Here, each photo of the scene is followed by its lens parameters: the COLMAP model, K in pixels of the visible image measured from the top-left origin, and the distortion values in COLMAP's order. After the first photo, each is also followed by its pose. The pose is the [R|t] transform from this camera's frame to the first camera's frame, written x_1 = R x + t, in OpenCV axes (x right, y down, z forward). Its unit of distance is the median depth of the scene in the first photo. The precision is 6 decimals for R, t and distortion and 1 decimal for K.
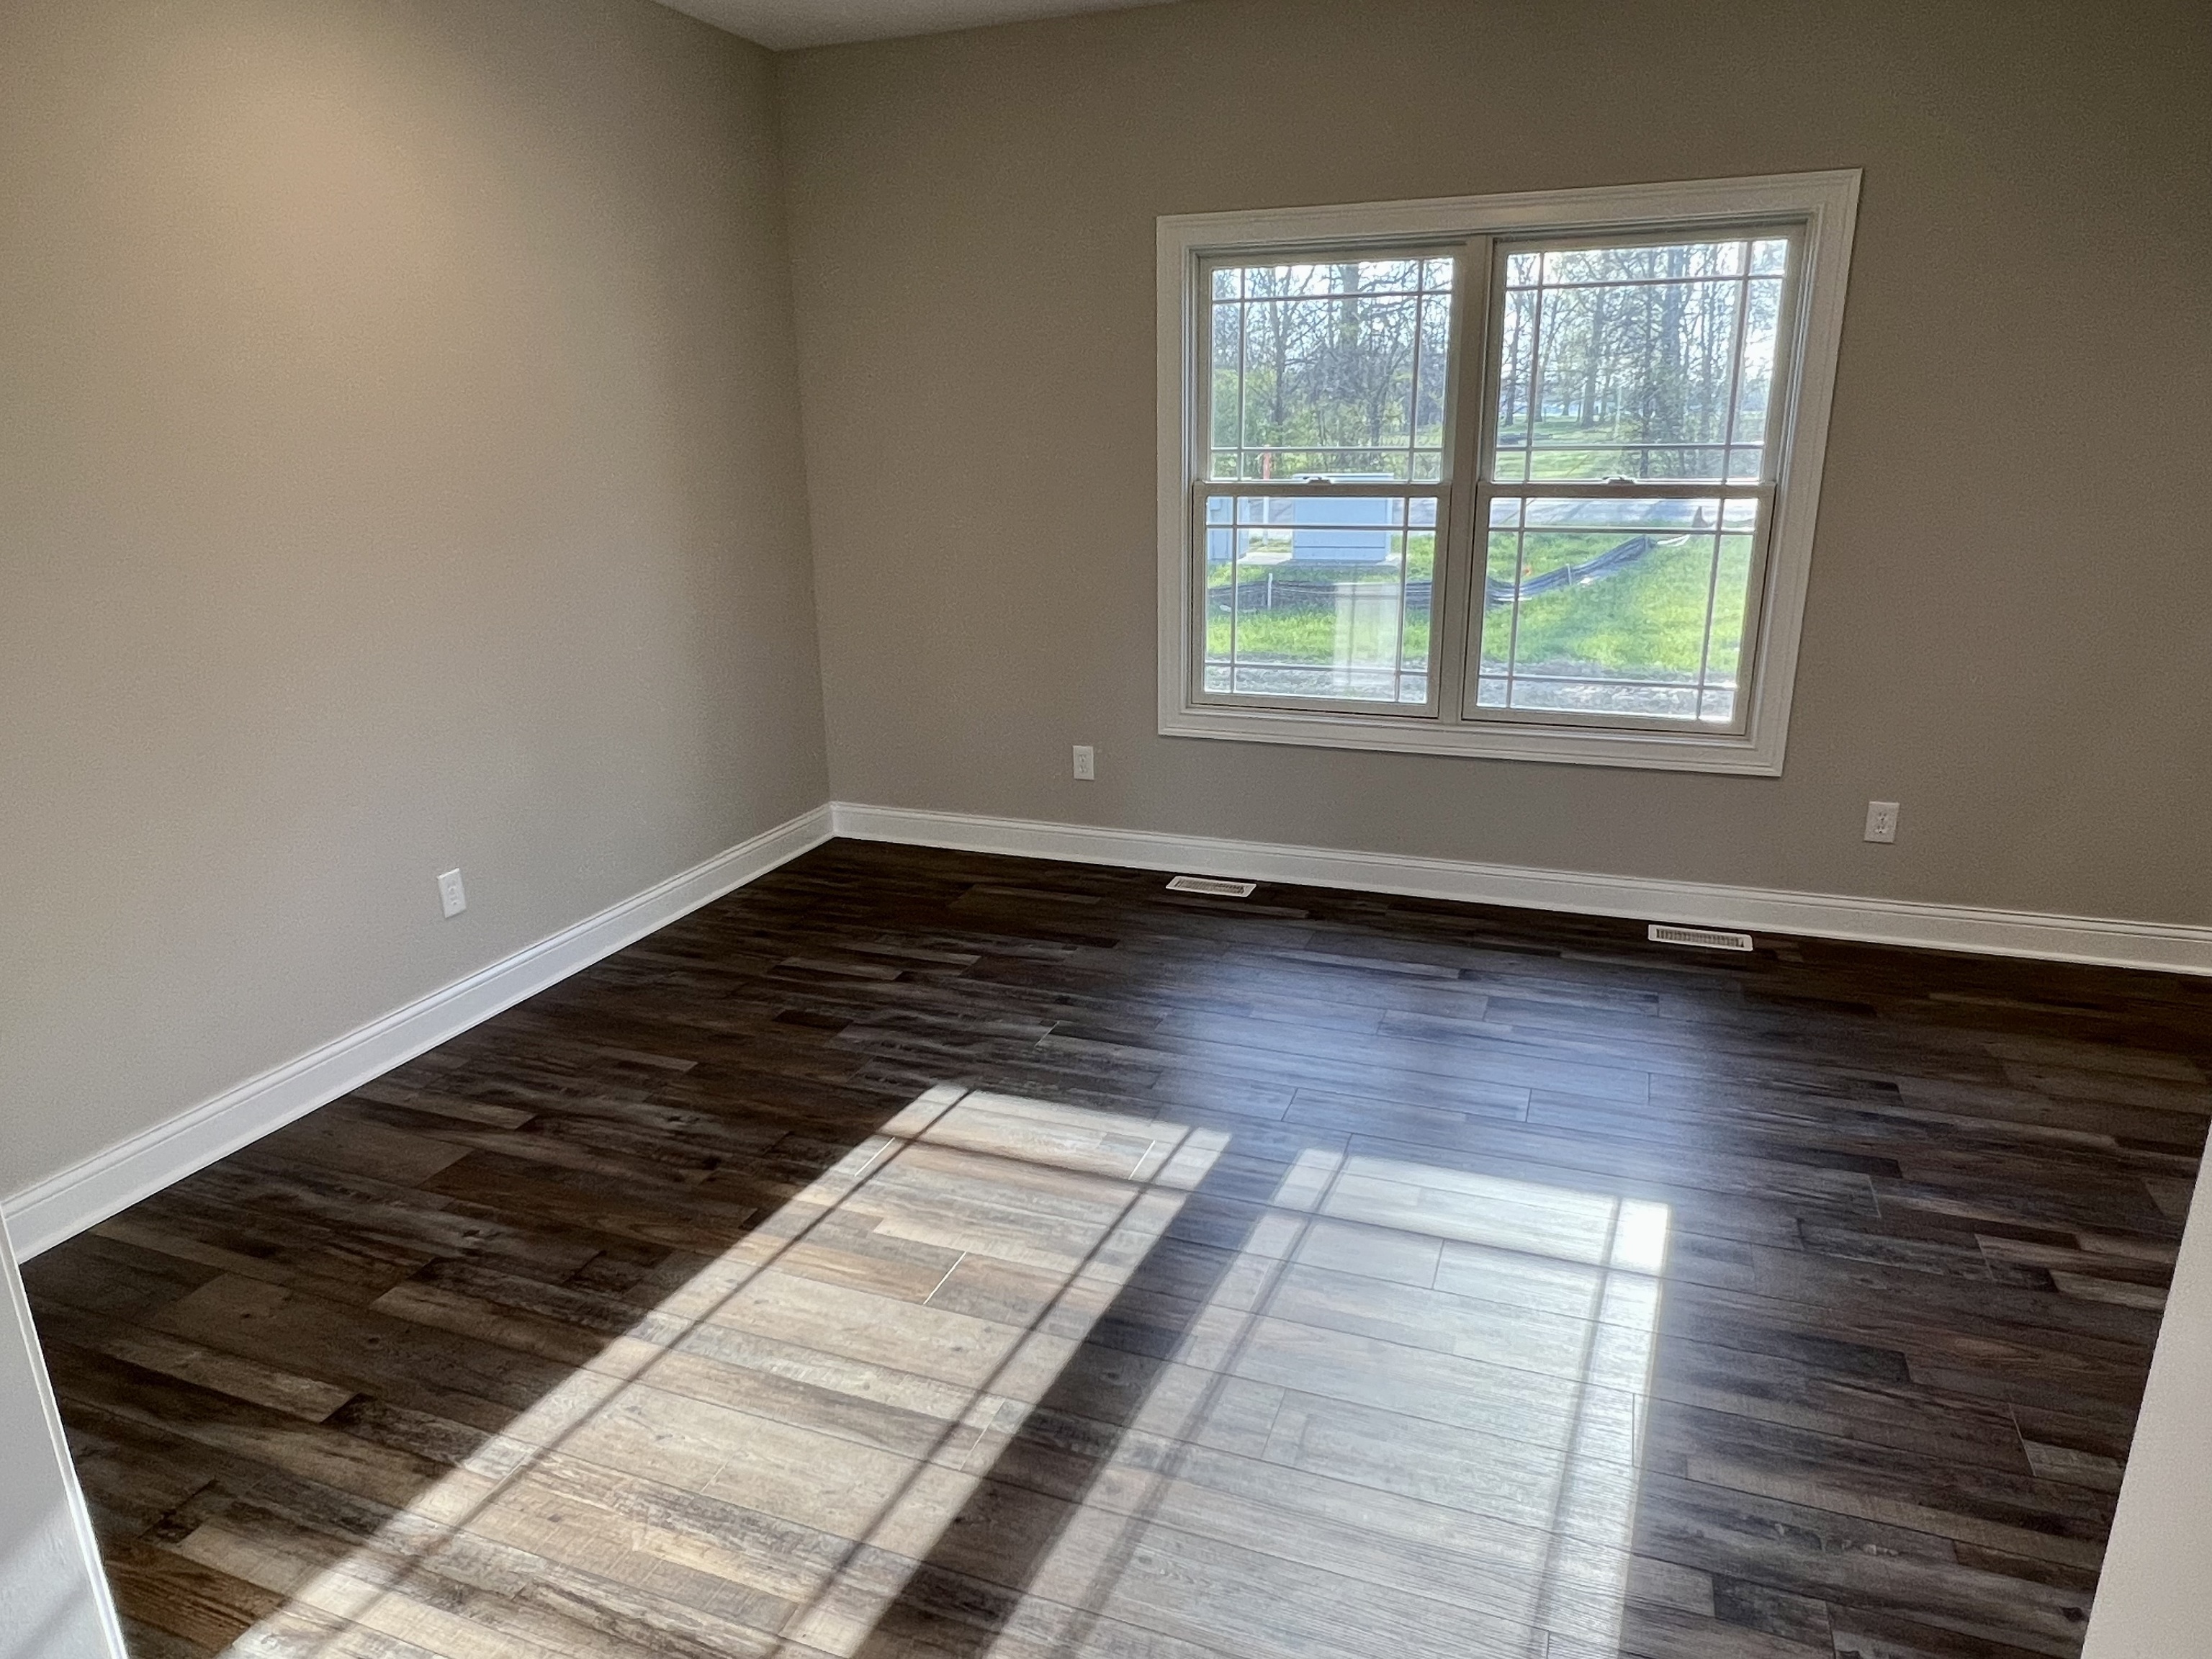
lens RADIAL K [[1384.8, 0, 1099.0], [0, 1384.8, 832.1], [0, 0, 1]] dist [-0.000182, 0.000215]
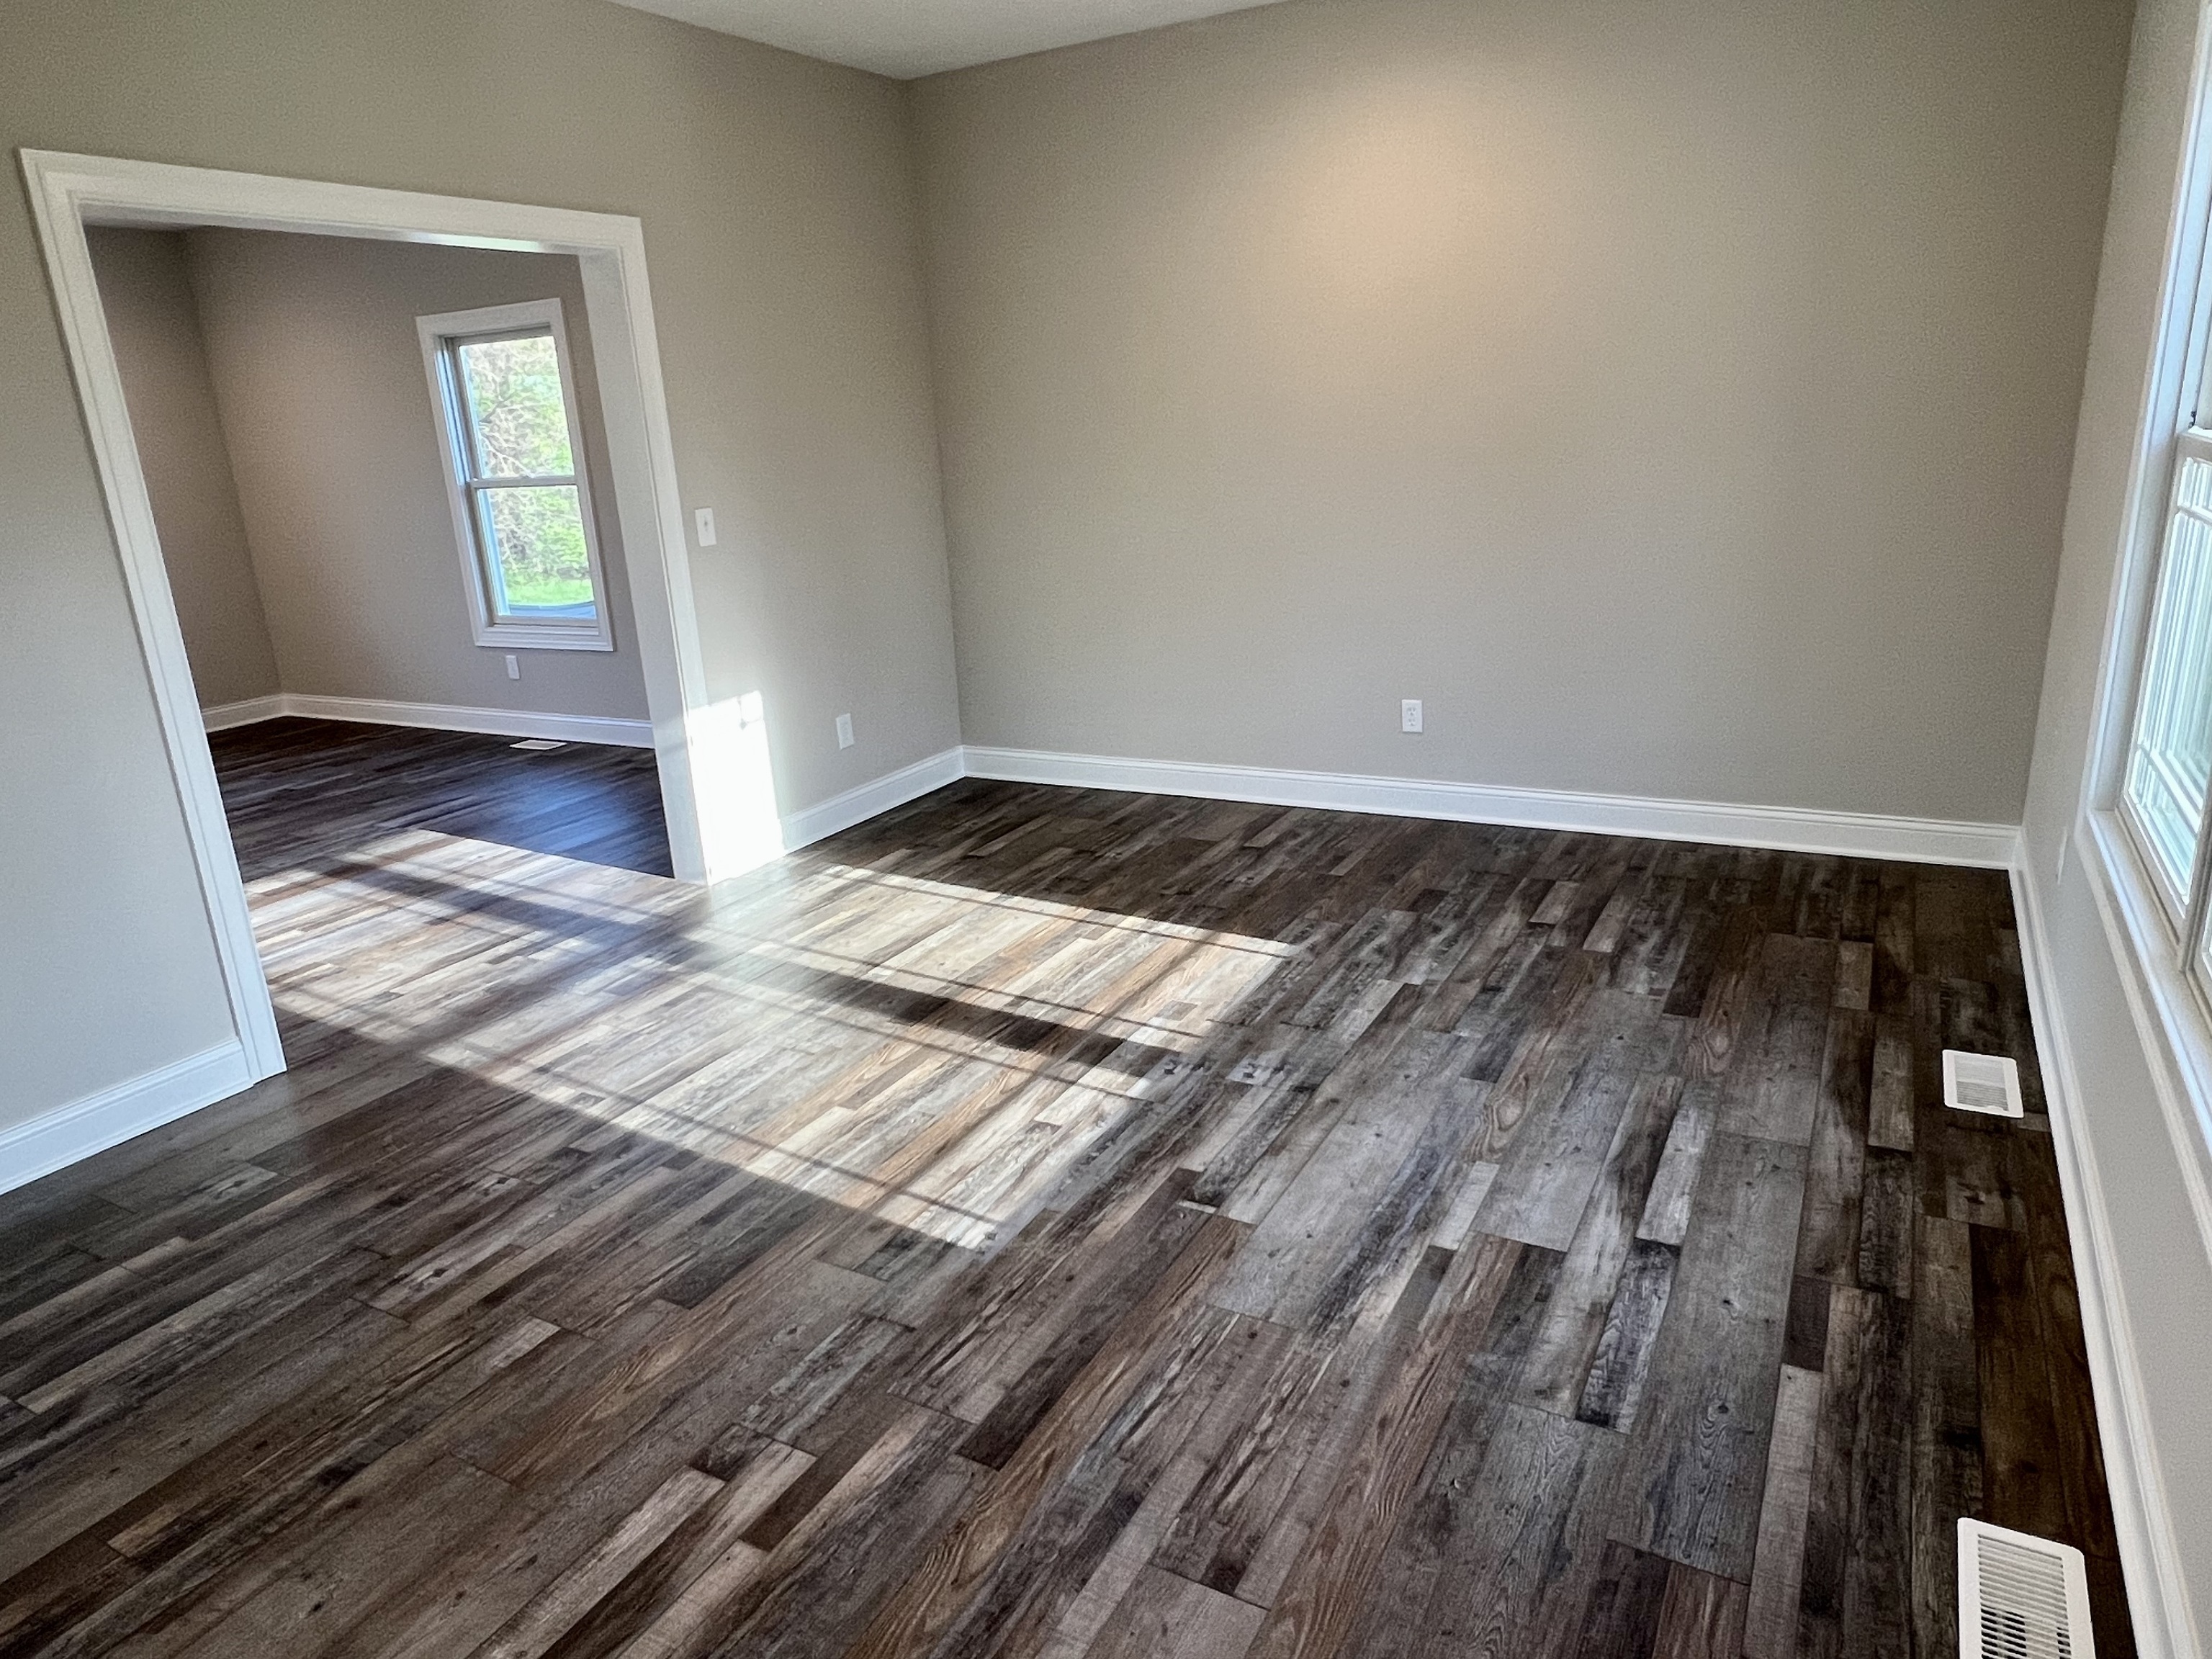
lens RADIAL K [[1384.8, 0, 1097.4], [0, 1384.8, 831.2], [0, 0, 1]] dist [-0.000182, 0.000215]
pose [[-0.141889, 0.308768, -0.940495, 1.051277], [-0.225111, 0.915148, 0.334408, -0.280011], [0.963946, 0.259164, -0.060342, 0.942494]]
